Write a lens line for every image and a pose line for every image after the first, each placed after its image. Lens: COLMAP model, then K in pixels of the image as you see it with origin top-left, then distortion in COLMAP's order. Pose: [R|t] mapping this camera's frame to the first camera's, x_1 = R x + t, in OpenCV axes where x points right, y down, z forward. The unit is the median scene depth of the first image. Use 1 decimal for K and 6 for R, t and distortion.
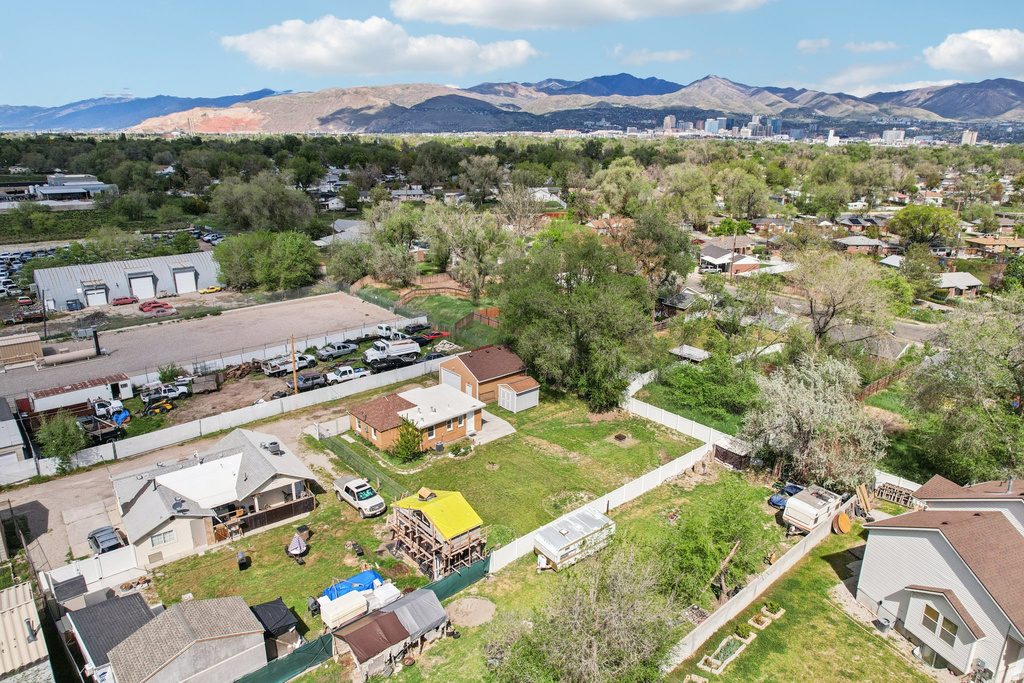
lens RADIAL K [[658.5, 0, 509.5], [0, 658.5, 345.8], [0, 0, 1]] dist [-0.080954, 0.068898]
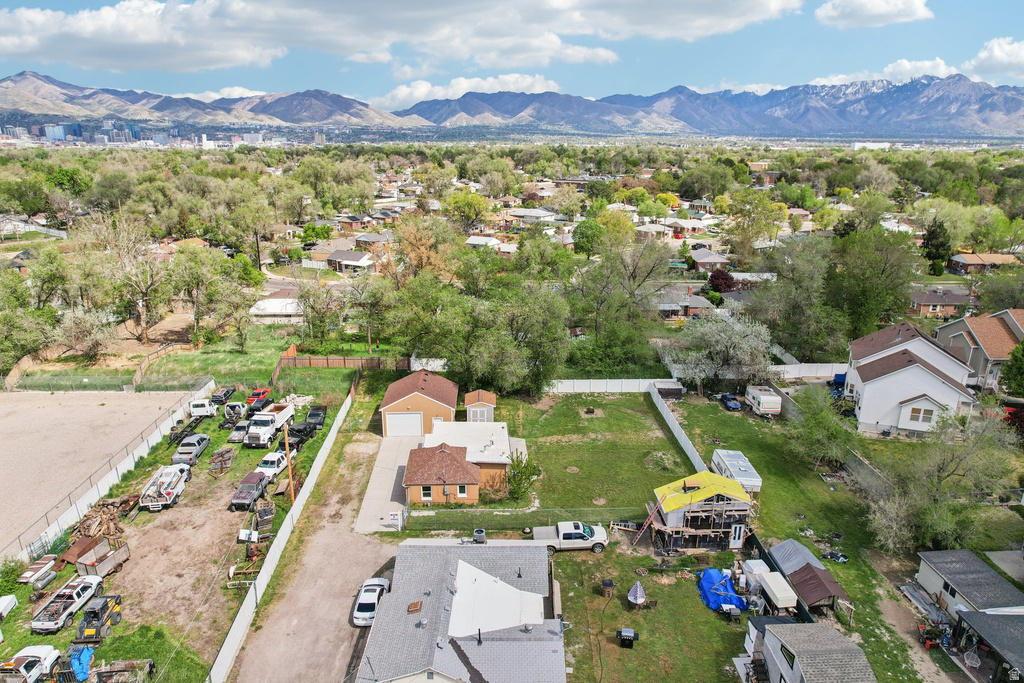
lens RADIAL K [[658.5, 0, 509.5], [0, 658.5, 345.8], [0, 0, 1]] dist [-0.080954, 0.068898]
pose [[0.633019, -0.240534, 0.735820, -0.618656], [0.245131, 0.963874, 0.104199, -0.103085], [-0.734301, 0.114412, 0.669112, 0.285563]]
